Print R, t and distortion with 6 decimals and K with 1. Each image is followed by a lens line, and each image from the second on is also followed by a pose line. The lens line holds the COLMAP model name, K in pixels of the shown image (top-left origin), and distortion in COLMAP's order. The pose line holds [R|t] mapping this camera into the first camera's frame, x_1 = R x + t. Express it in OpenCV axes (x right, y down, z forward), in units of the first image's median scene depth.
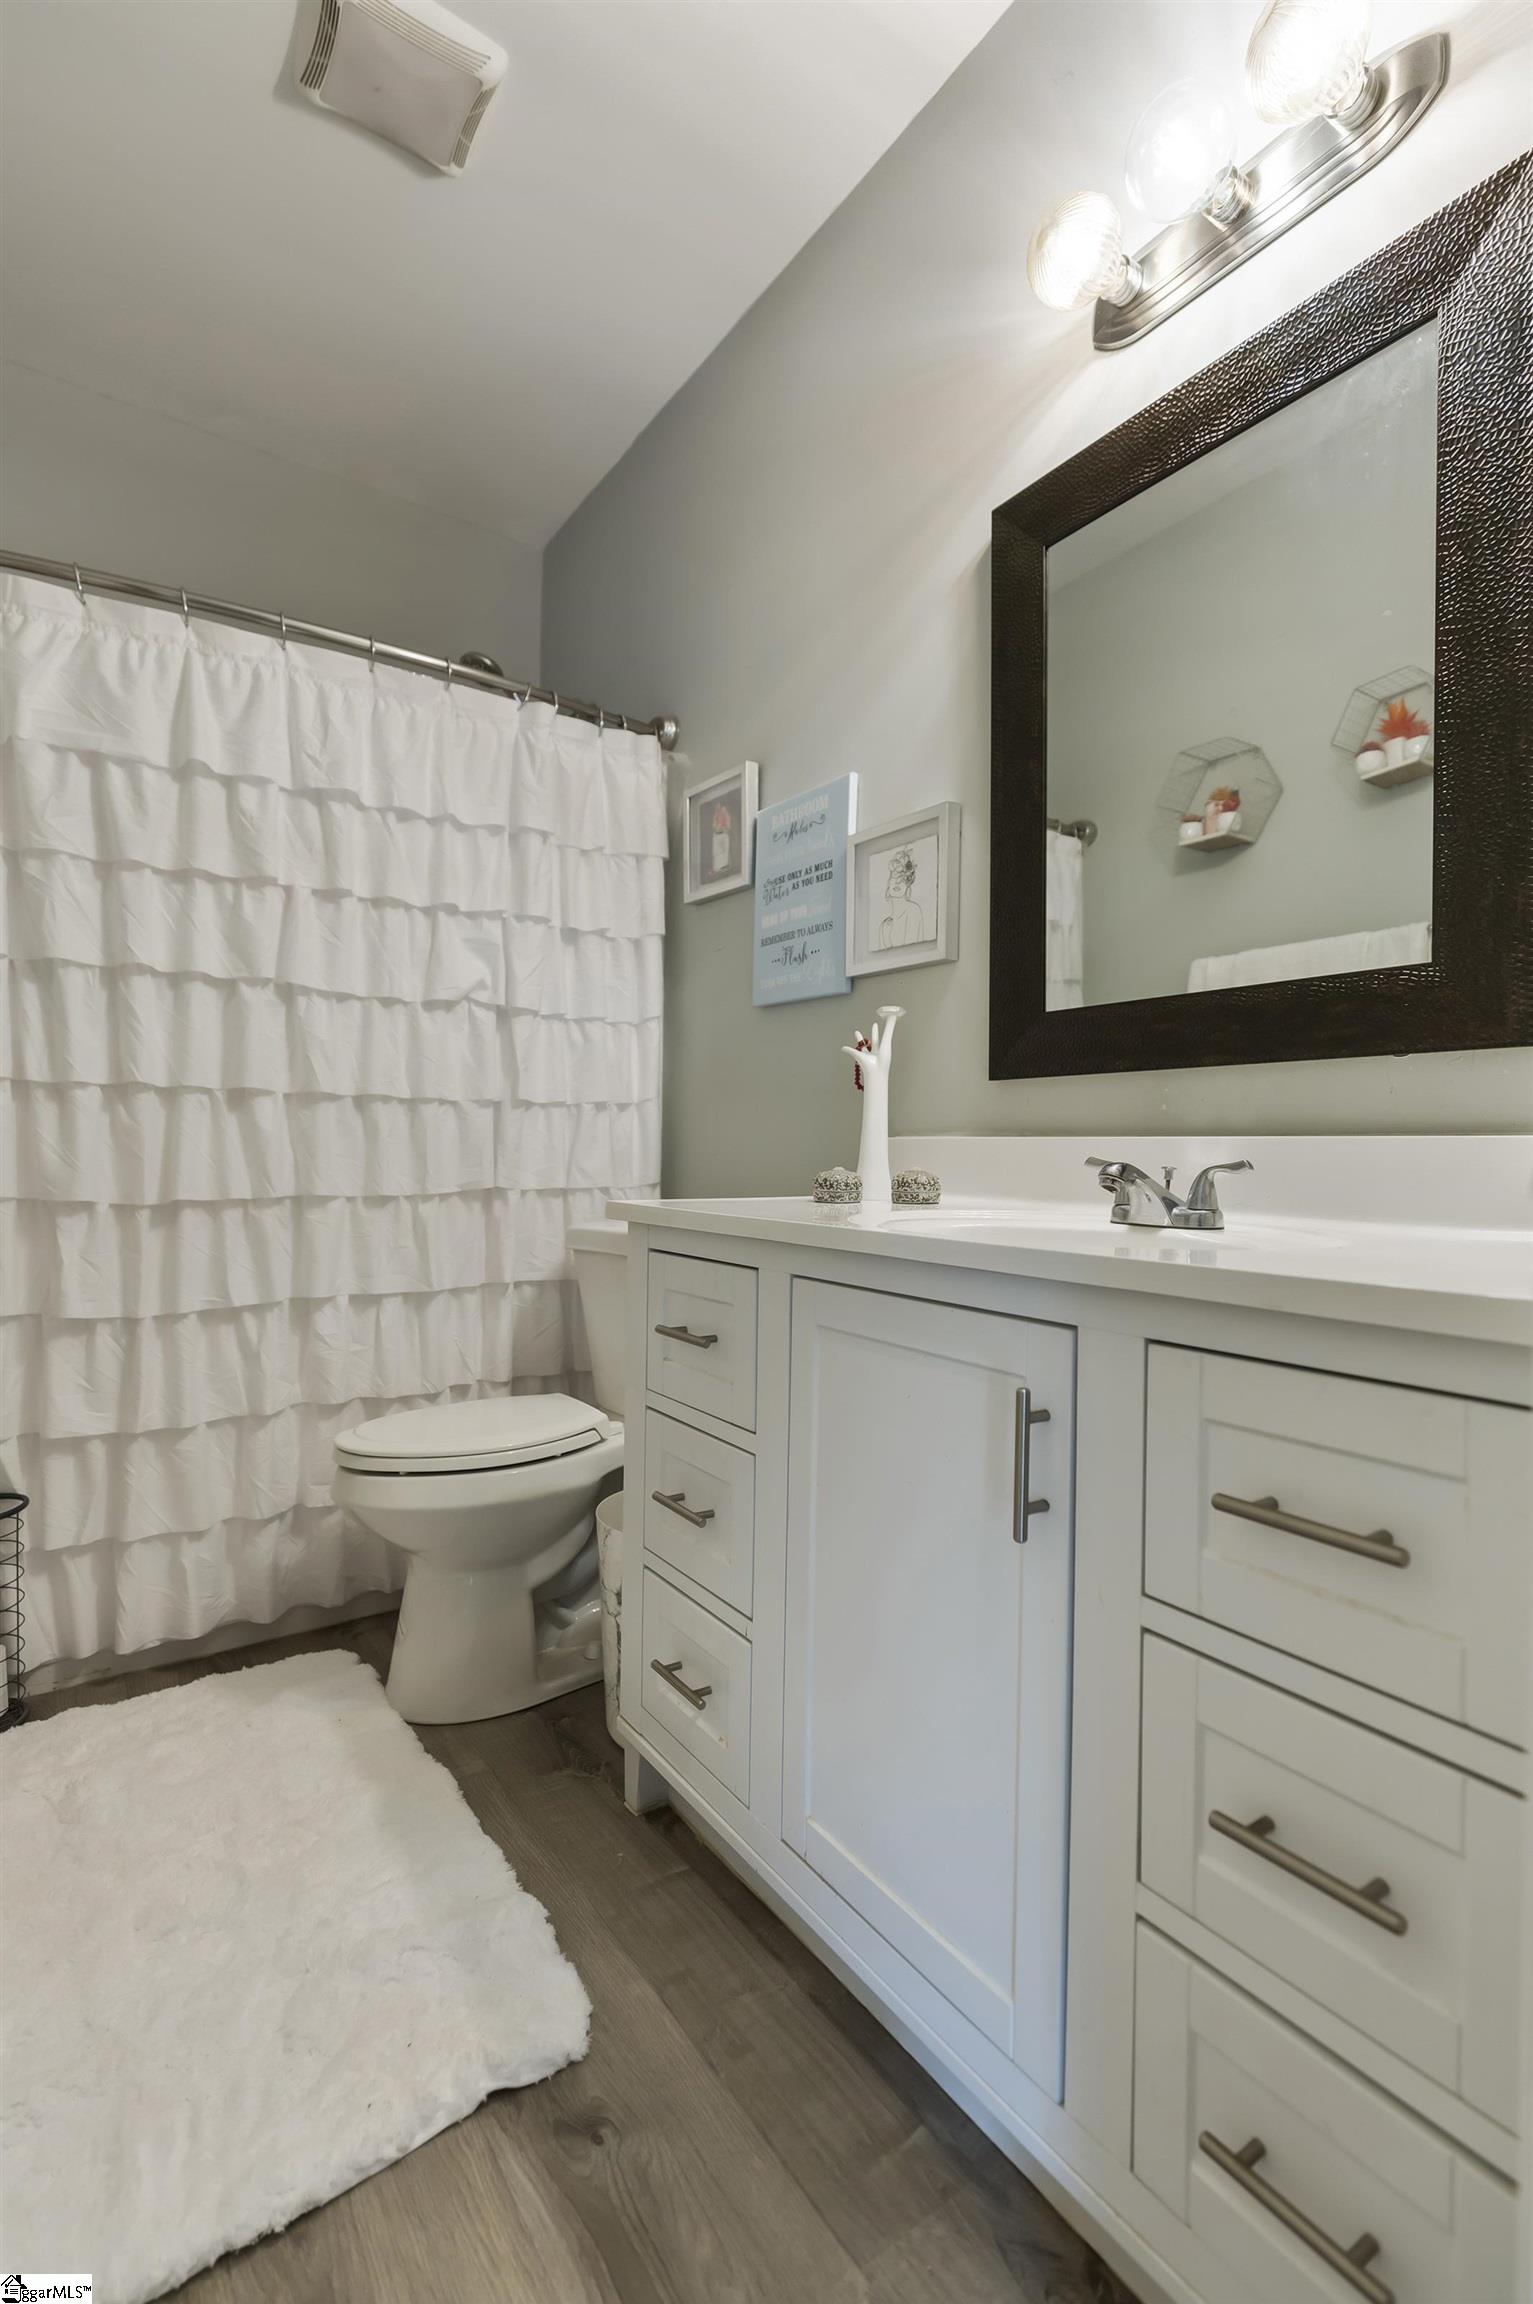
lens RADIAL K [[1053.1, 0, 799.4], [0, 1053.1, 1154.3], [0, 0, 1]] dist [0.006279, 0.000213]
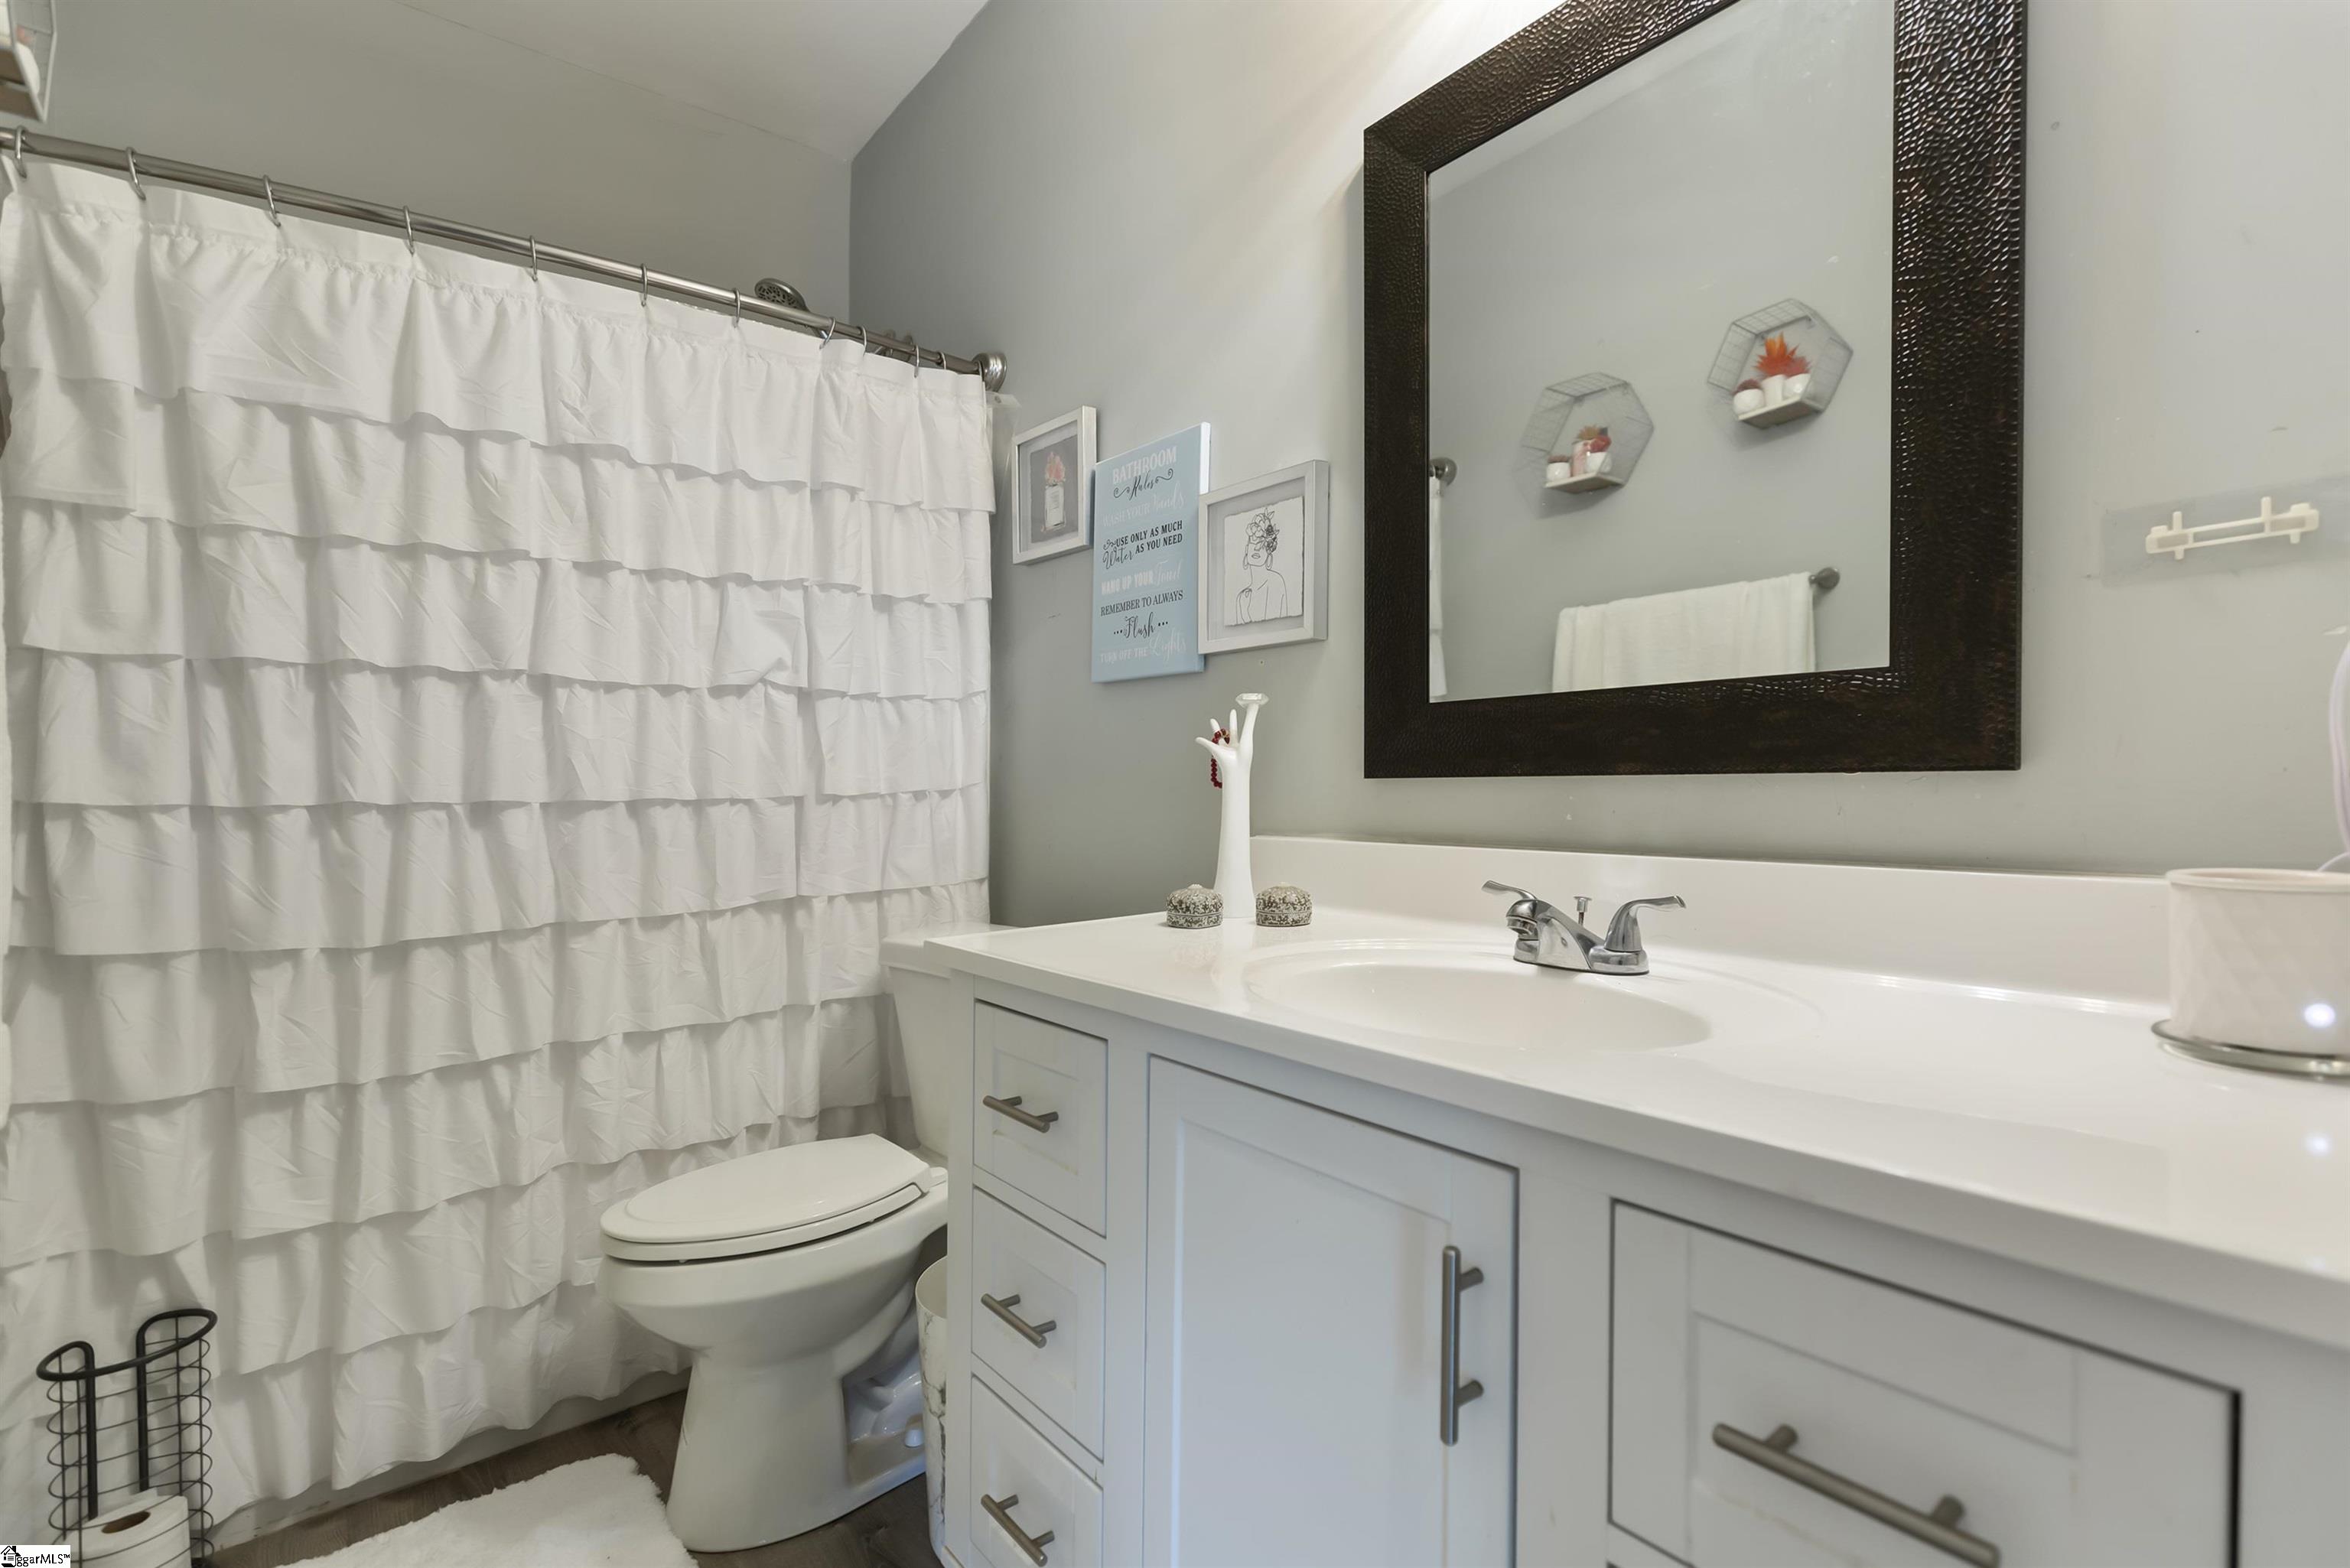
lens RADIAL K [[1085.5, 0, 1175.0], [0, 1085.5, 784.0], [0, 0, 1]] dist [0.004350, 0.000669]
pose [[0.999207, -0.006769, 0.039227, -0.013695], [0.006686, 0.999975, 0.002248, -0.071650], [-0.039242, -0.001984, 0.999228, 0.106874]]
